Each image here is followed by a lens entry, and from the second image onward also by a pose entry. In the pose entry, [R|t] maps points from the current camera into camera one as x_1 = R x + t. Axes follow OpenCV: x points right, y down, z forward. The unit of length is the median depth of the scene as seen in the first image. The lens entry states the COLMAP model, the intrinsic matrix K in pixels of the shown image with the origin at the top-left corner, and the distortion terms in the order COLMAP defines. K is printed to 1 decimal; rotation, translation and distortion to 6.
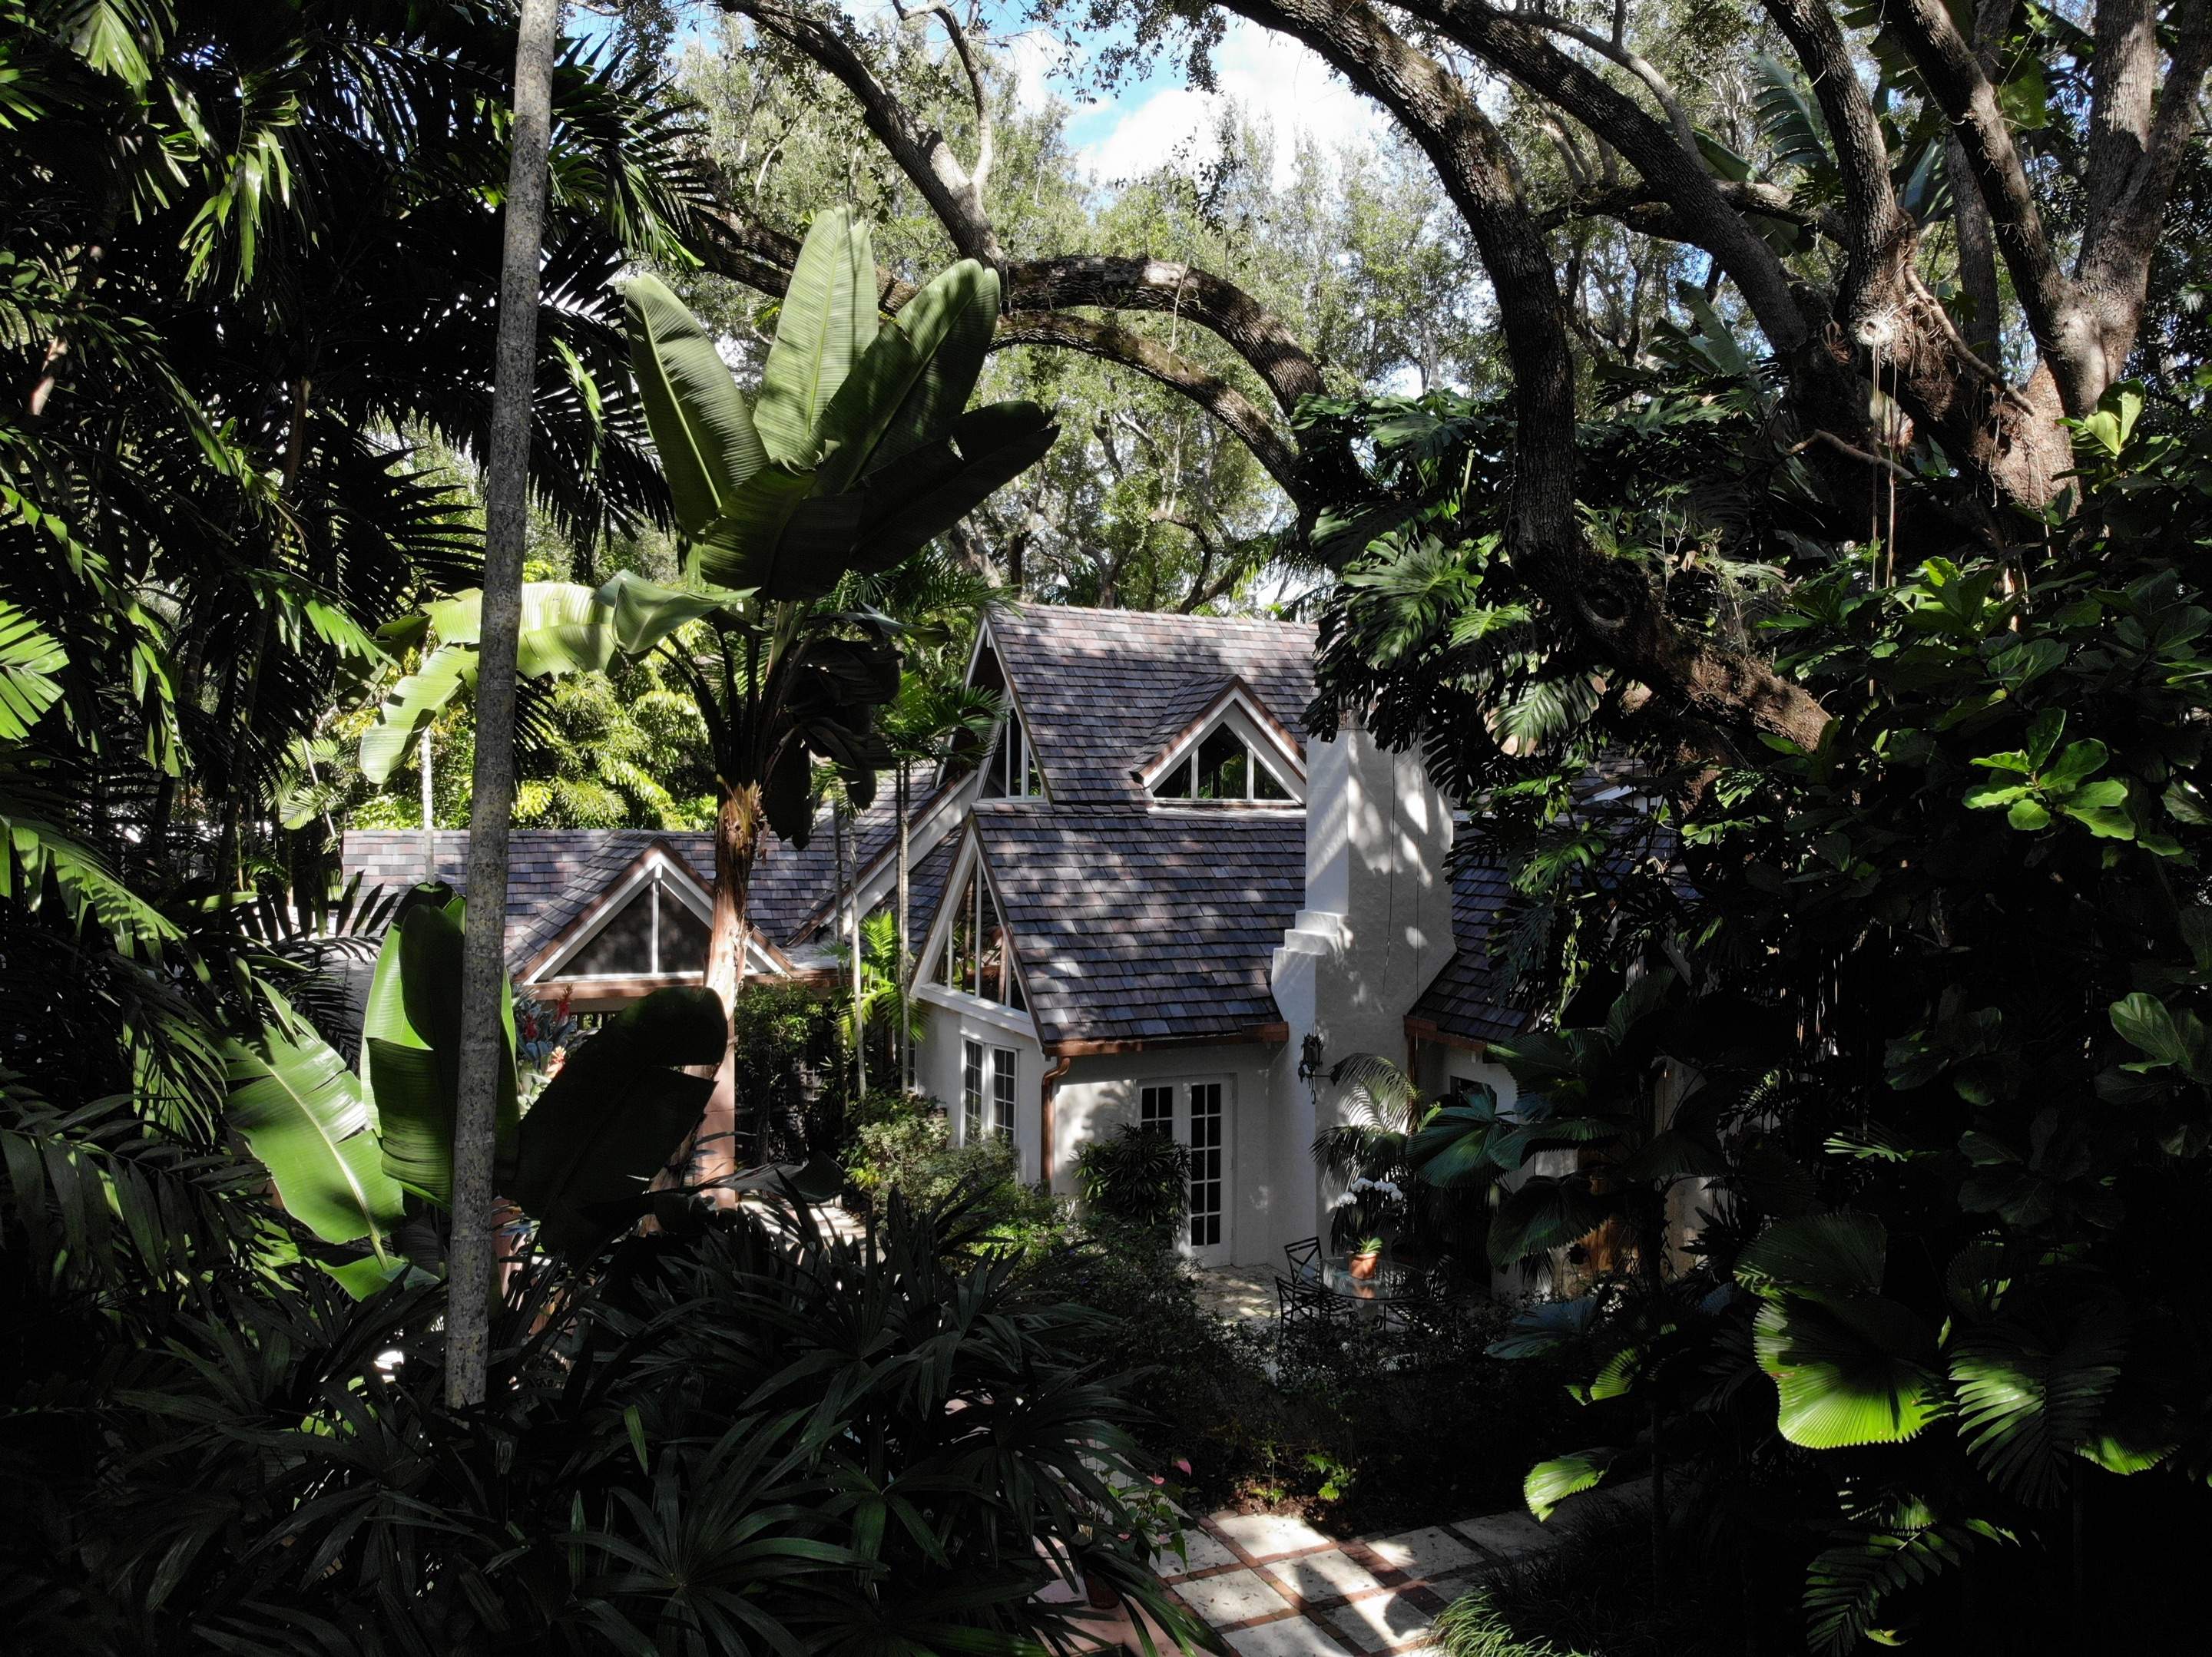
lens RADIAL K [[1618.0, 0, 1104.8], [0, 1618.0, 826.8], [0, 0, 1]] dist [0.198533, -0.398339]
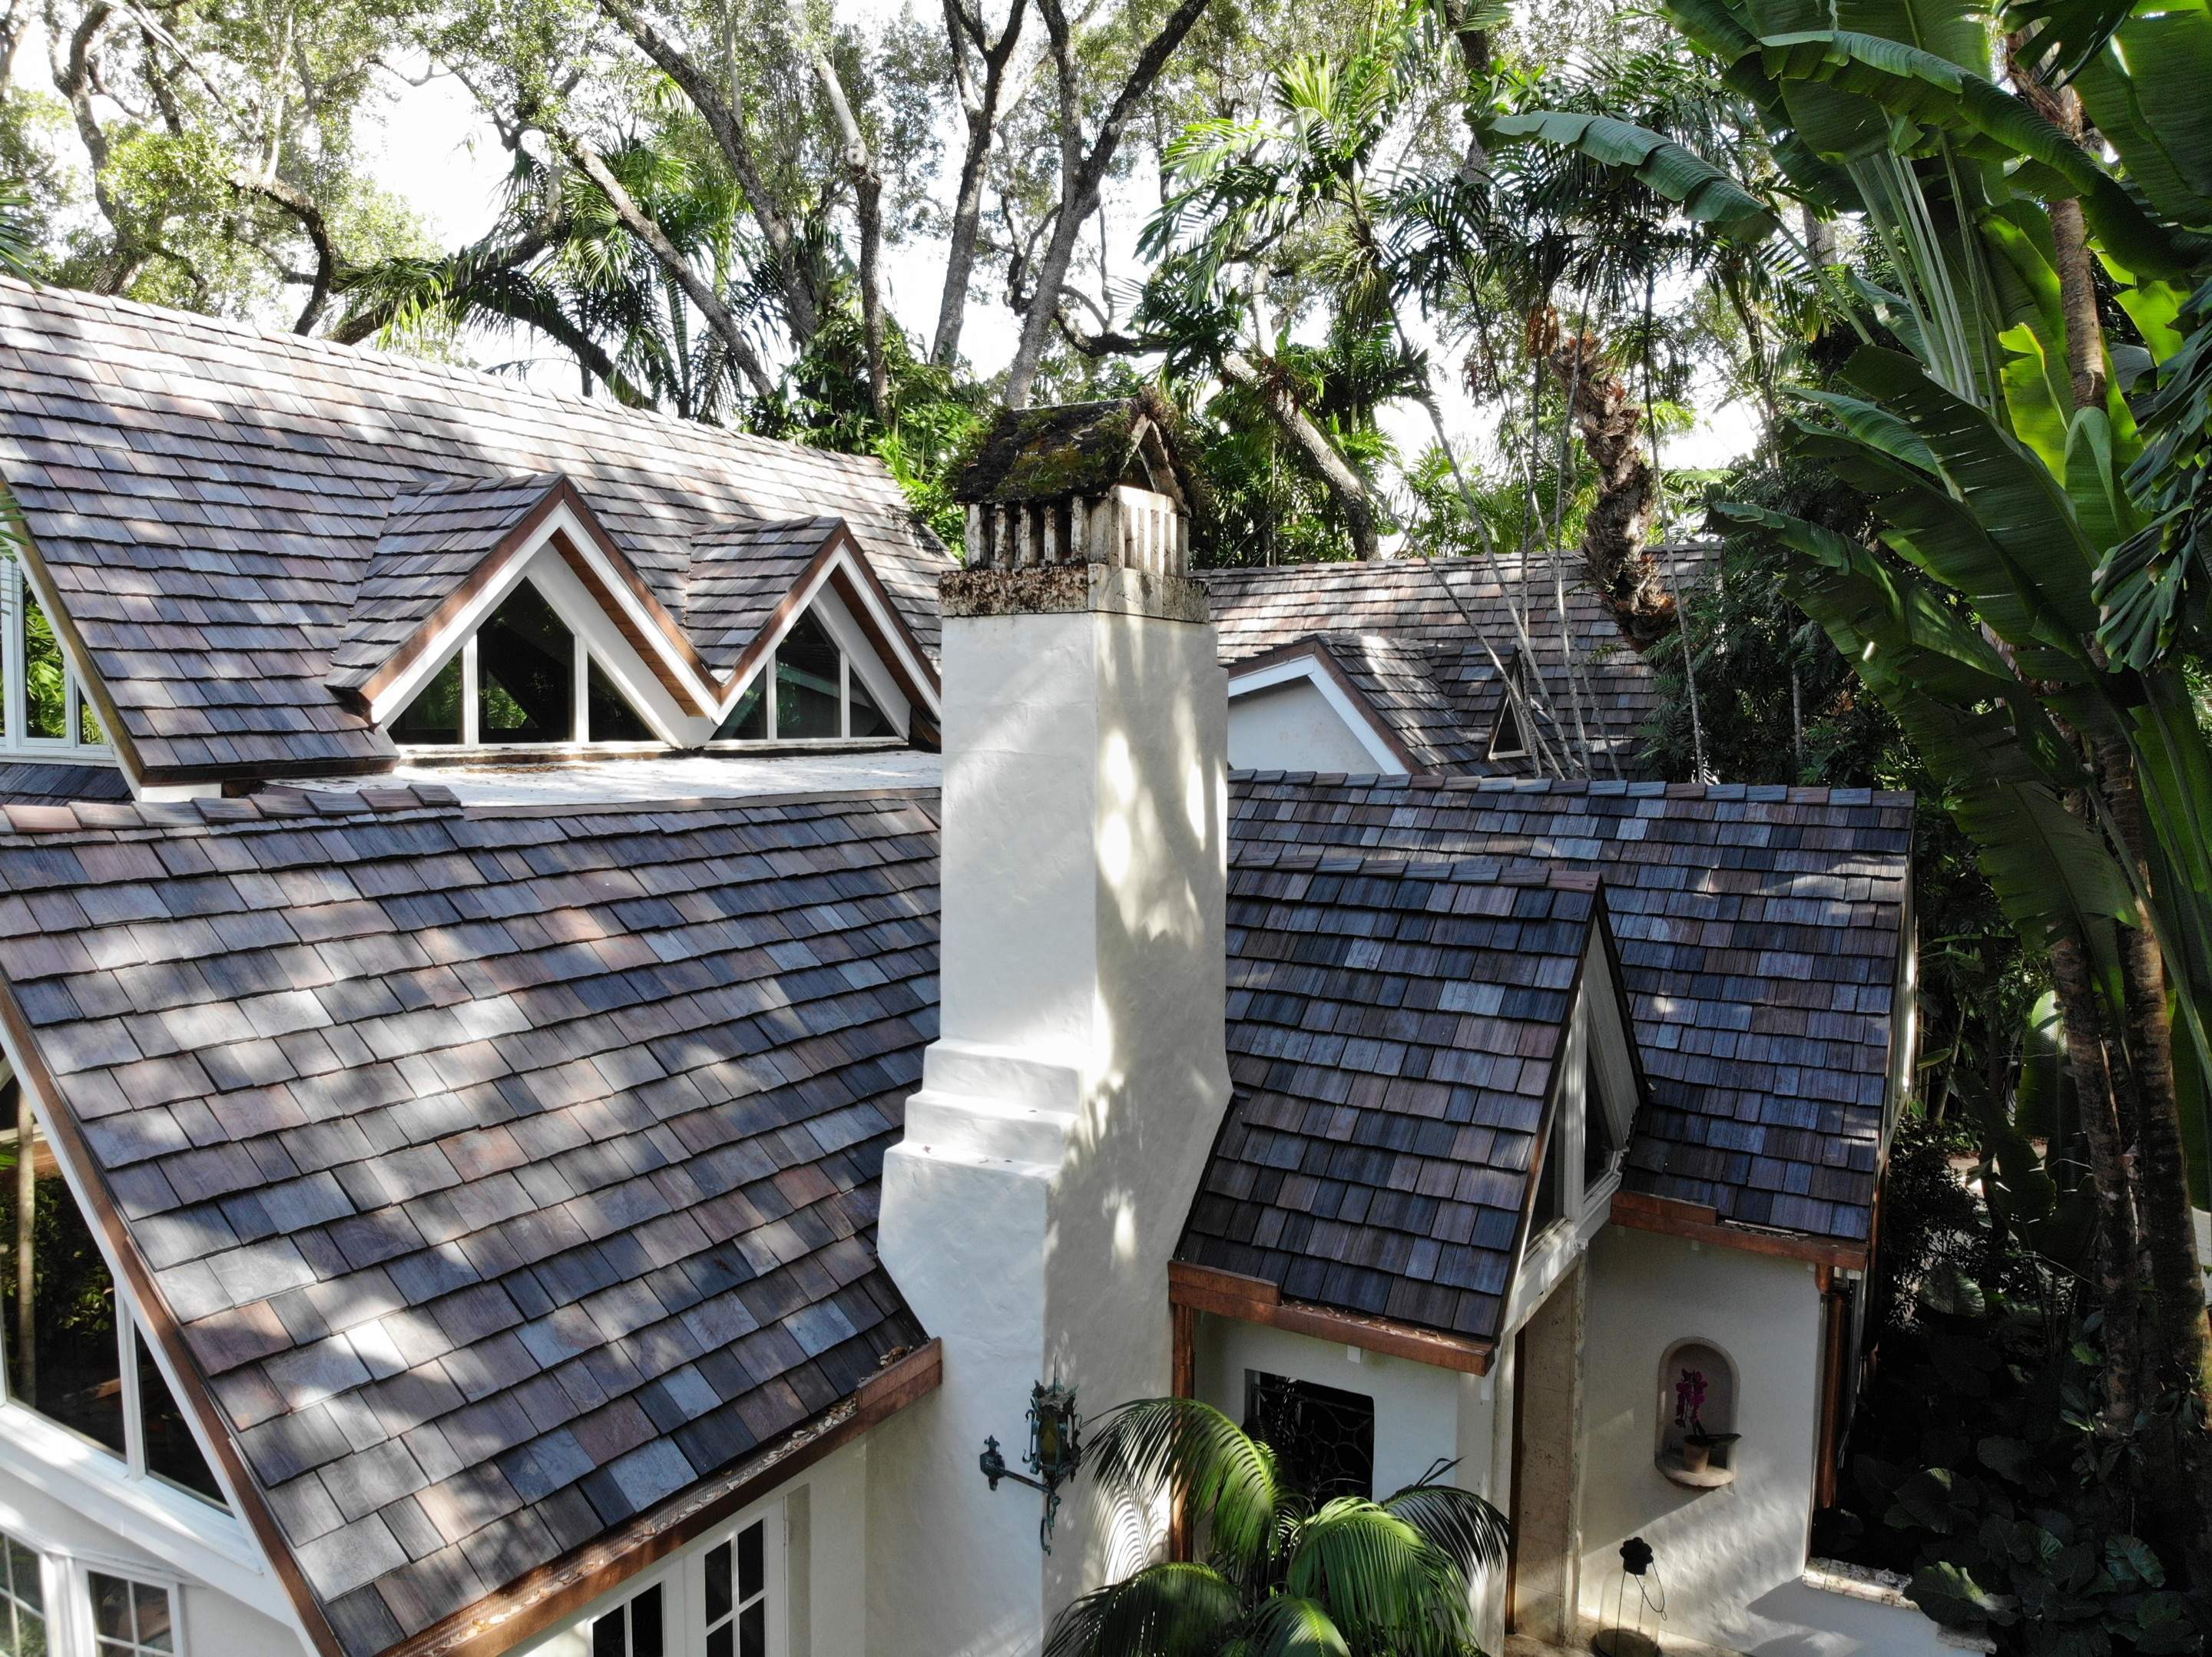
lens RADIAL K [[1628.0, 0, 1102.1], [0, 1628.0, 828.5], [0, 0, 1]] dist [0.071783, -0.182253]
pose [[0.820440, -0.048787, 0.569647, -0.064933], [0.004854, 0.996911, 0.078387, -0.029963], [-0.571712, -0.061547, 0.818143, 0.540383]]
